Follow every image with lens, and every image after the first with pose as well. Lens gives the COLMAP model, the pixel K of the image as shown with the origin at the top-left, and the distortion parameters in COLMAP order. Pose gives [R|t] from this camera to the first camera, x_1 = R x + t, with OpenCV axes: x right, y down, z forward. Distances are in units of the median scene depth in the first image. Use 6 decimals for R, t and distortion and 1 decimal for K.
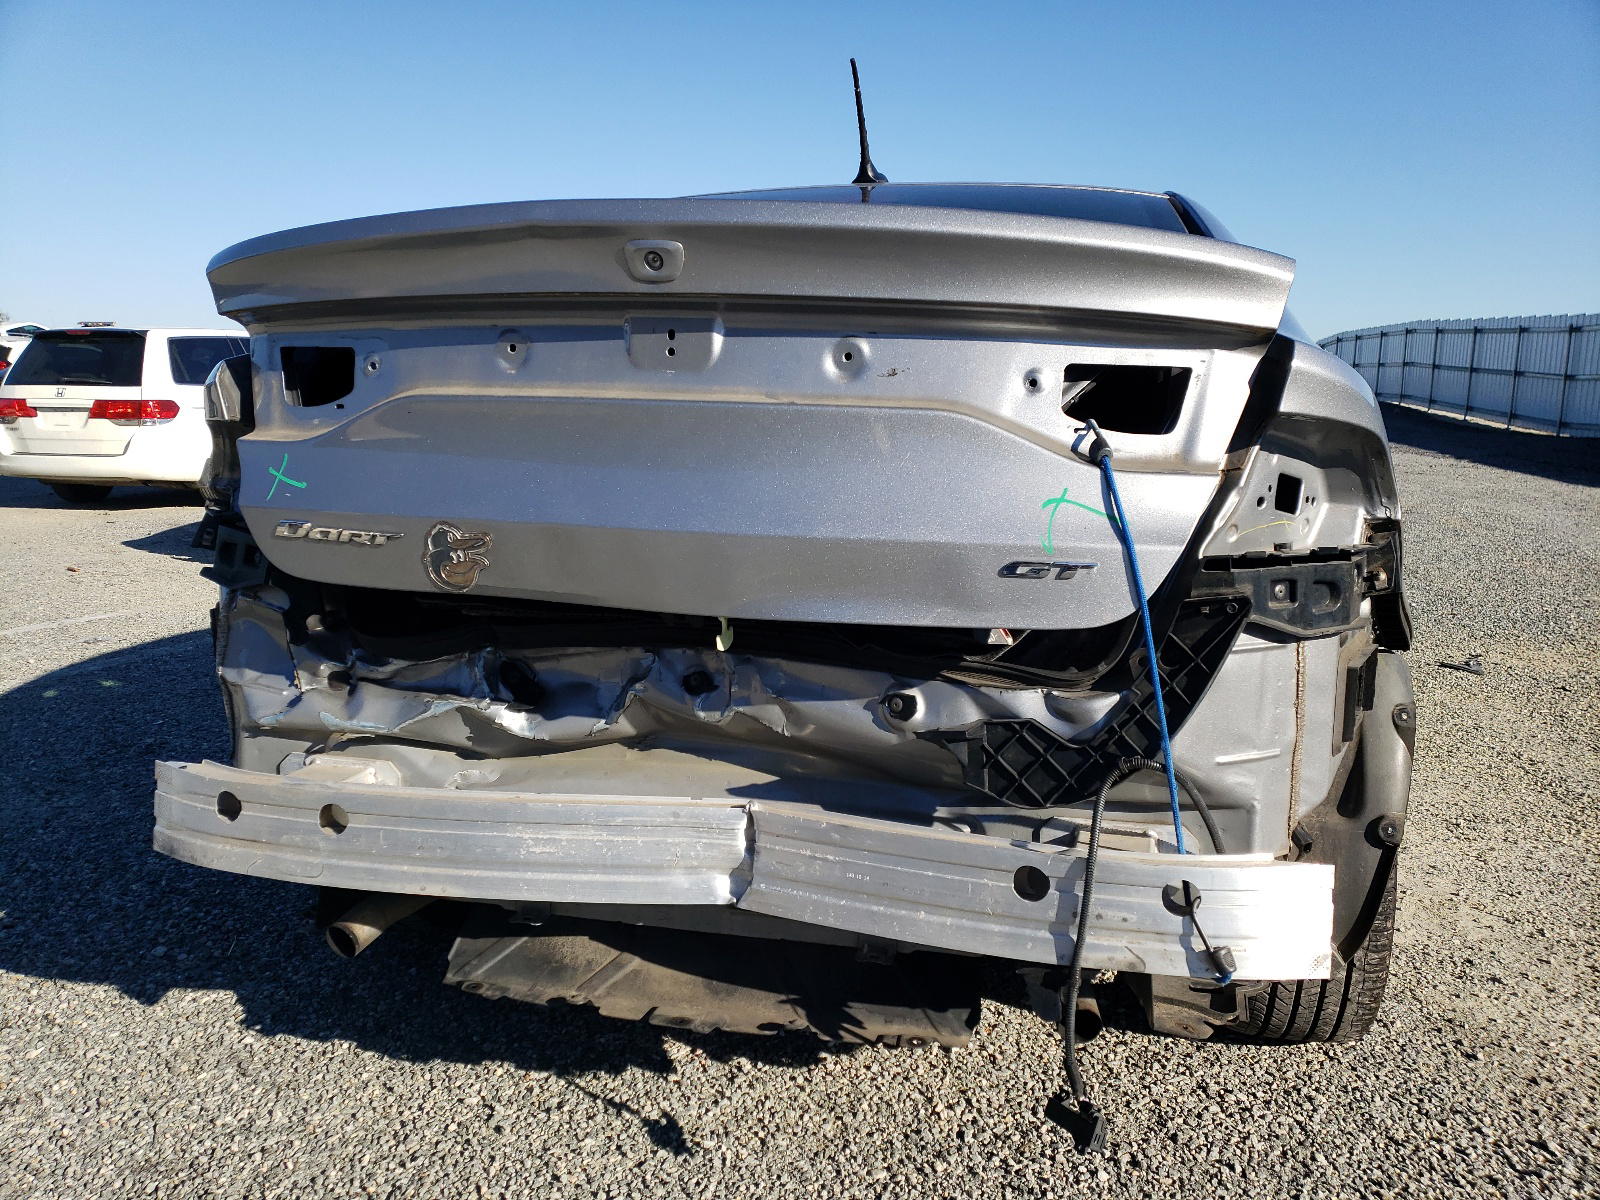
lens RADIAL K [[1235.2, 0, 800.0], [0, 1235.2, 600.0], [0, 0, 1]] dist [0.116600, -0.186021]
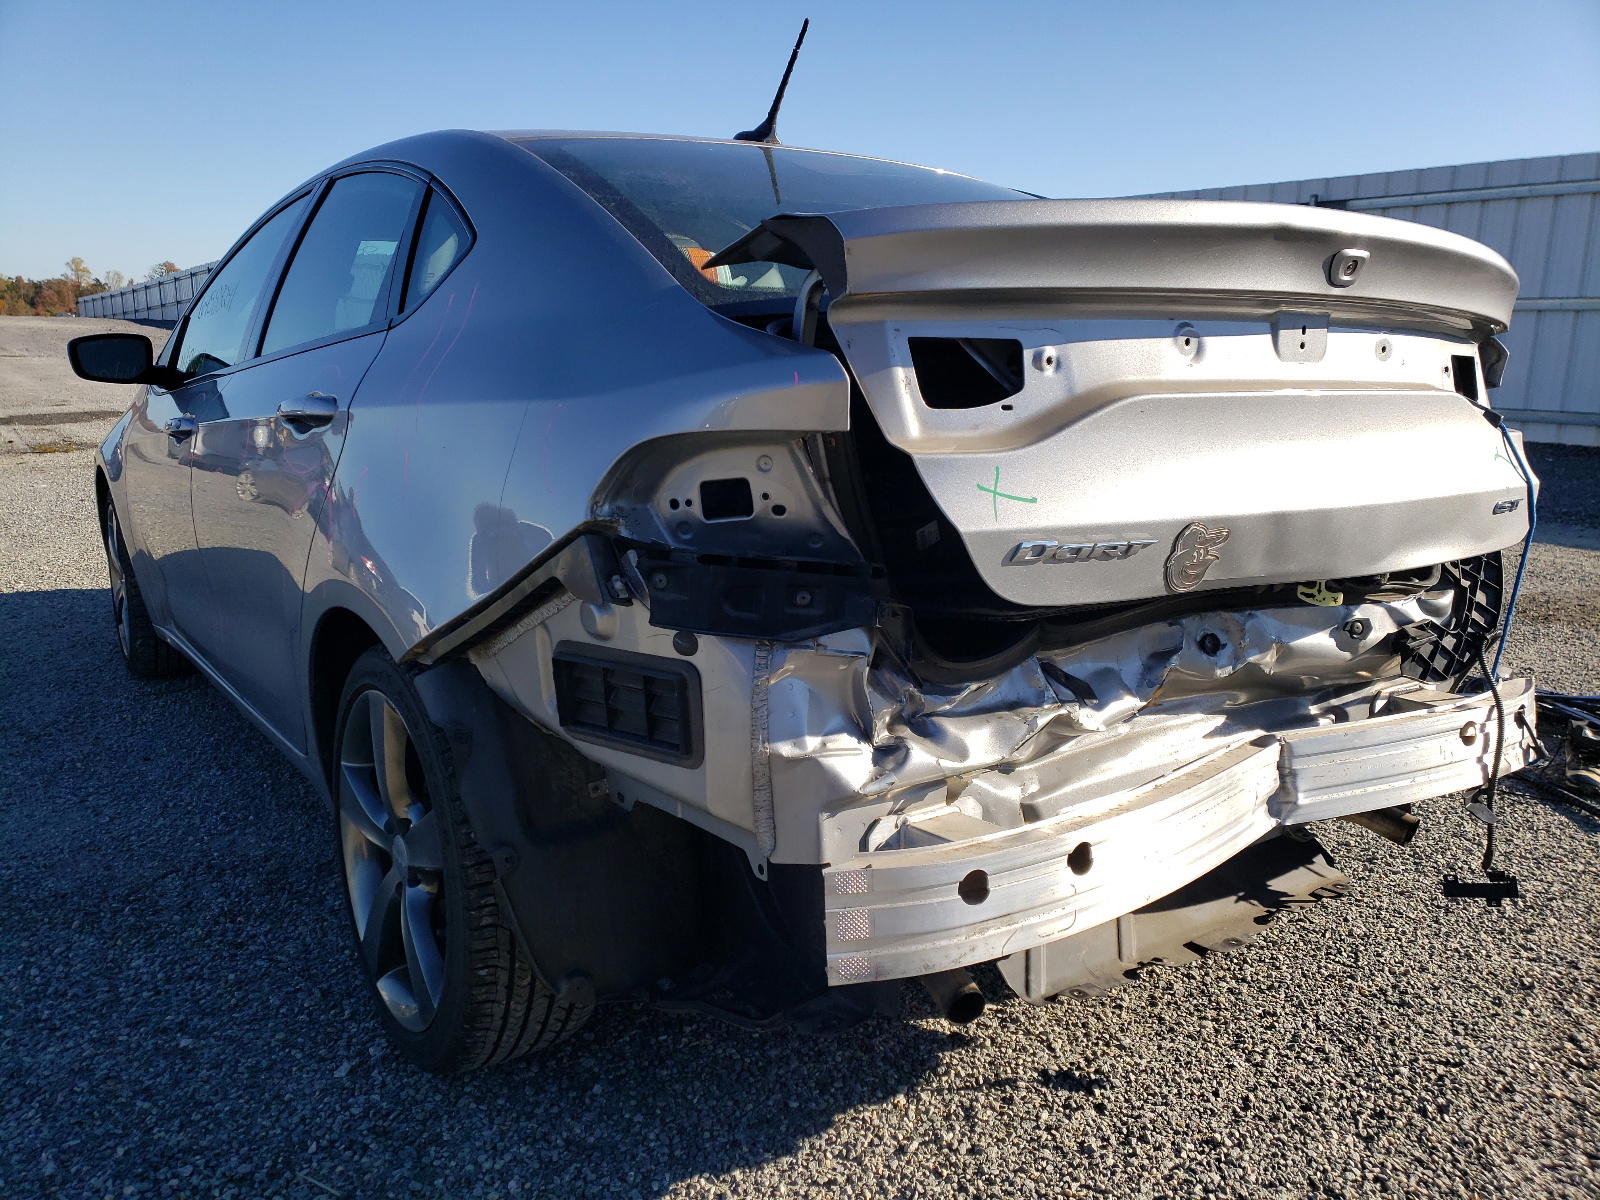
lens RADIAL K [[1235.2, 0, 800.0], [0, 1235.2, 600.0], [0, 0, 1]] dist [0.116600, -0.186021]
pose [[0.661331, -0.154798, 0.733948, -1.176761], [0.112017, 0.987883, 0.107422, -0.137139], [-0.741683, 0.011173, 0.670657, 0.549225]]
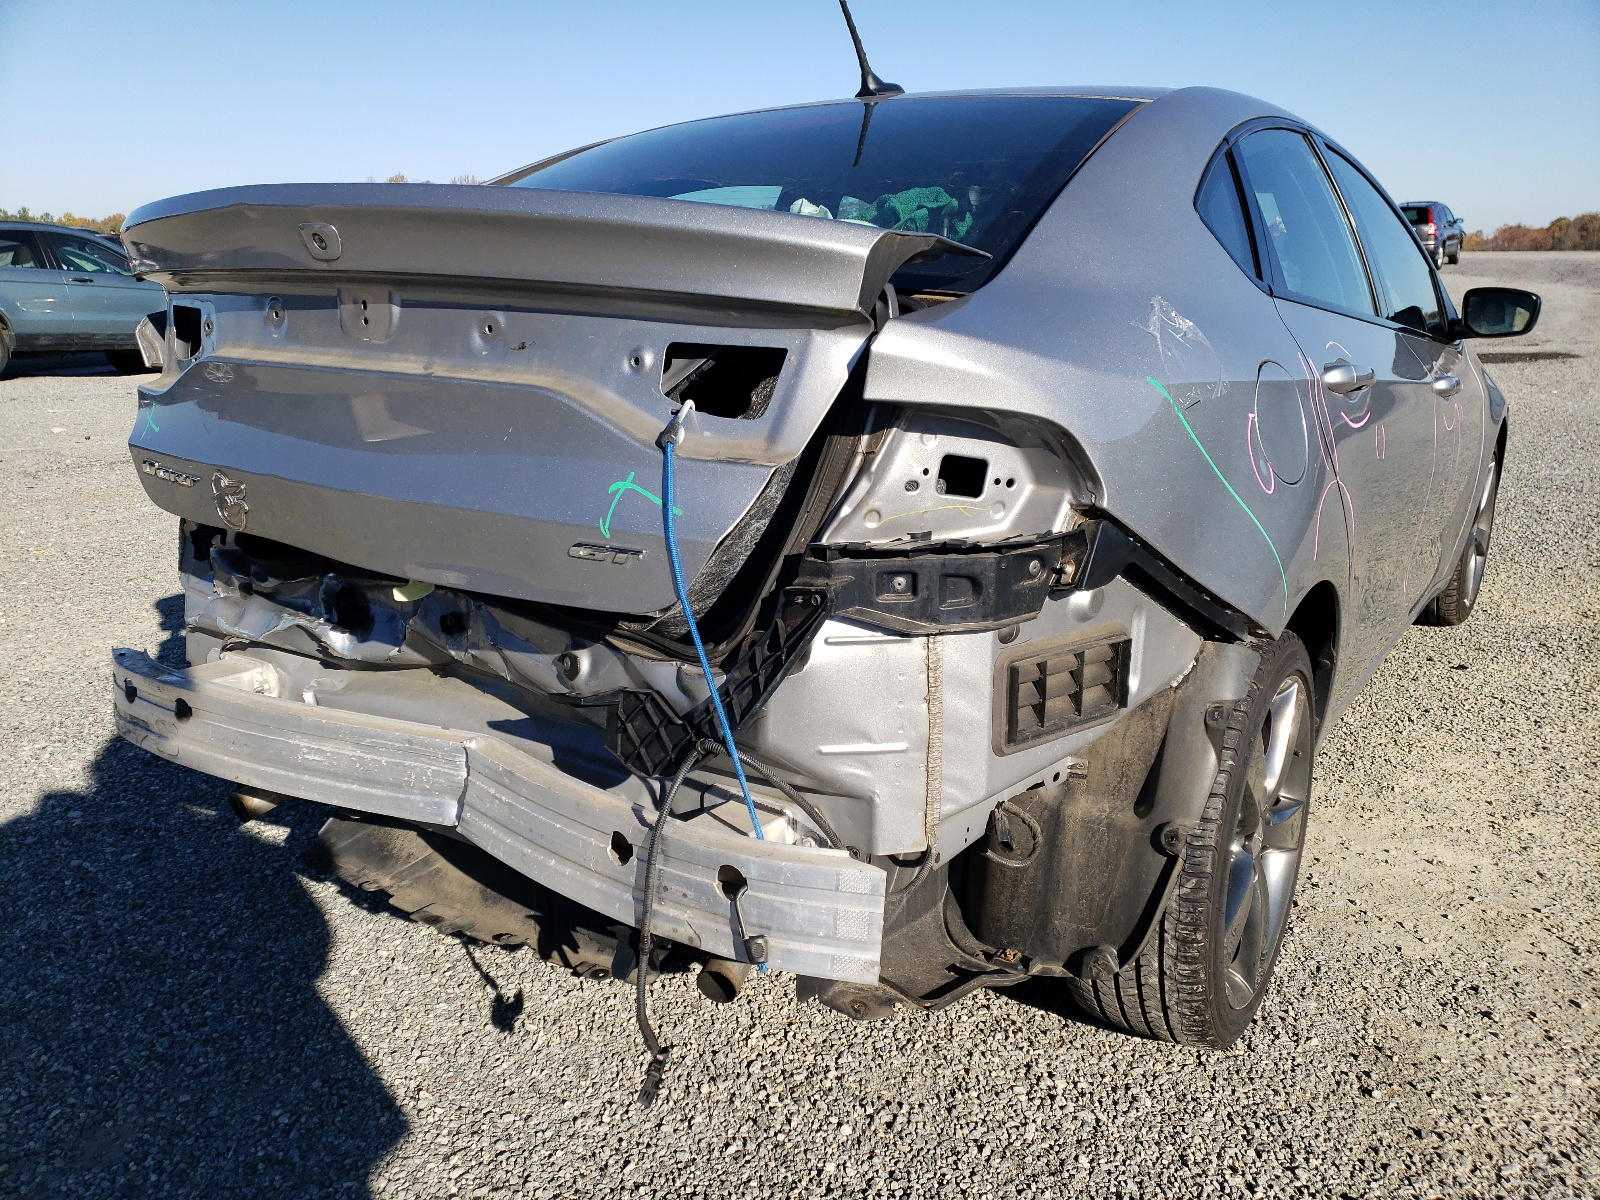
lens RADIAL K [[1235.2, 0, 800.0], [0, 1235.2, 600.0], [0, 0, 1]] dist [0.116600, -0.186021]
pose [[0.940594, 0.076105, -0.330893, 0.587743], [-0.042775, 0.993352, 0.106877, -0.086456], [0.336827, -0.086373, 0.937596, 0.084245]]
